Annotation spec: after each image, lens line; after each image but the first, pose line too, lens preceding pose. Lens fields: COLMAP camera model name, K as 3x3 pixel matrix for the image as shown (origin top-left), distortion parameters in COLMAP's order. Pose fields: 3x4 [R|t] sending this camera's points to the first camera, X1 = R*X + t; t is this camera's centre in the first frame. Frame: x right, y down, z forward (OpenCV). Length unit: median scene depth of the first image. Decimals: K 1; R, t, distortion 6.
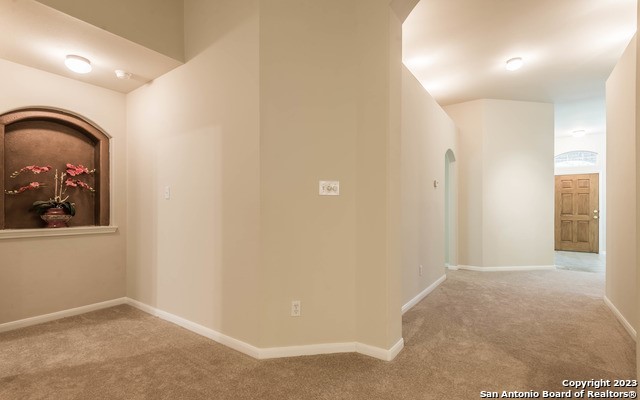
lens RADIAL K [[300.1, 0, 318.2], [0, 300.1, 209.7], [0, 0, 1]] dist [-0.000072, -0.000645]
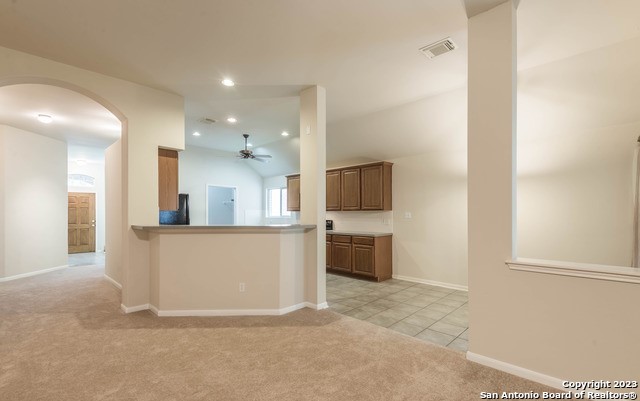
lens RADIAL K [[300.1, 0, 318.2], [0, 300.1, 210.2], [0, 0, 1]] dist [-0.000072, -0.000645]
pose [[0.162067, 0.004039, 0.986771, -0.589240], [0.007663, 0.999956, -0.005352, -0.068655], [-0.986750, 0.008429, 0.162029, -0.530791]]
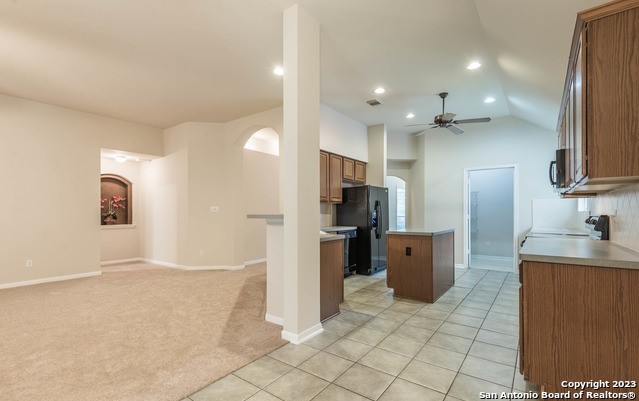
lens RADIAL K [[299.6, 0, 317.7], [0, 299.6, 210.2], [0, 0, 1]] dist [-0.000072, -0.000645]
pose [[0.999769, -0.006499, -0.020470, 0.690384], [0.006327, 0.999944, -0.008468, -0.021716], [0.020524, 0.008337, 0.999755, -1.138476]]
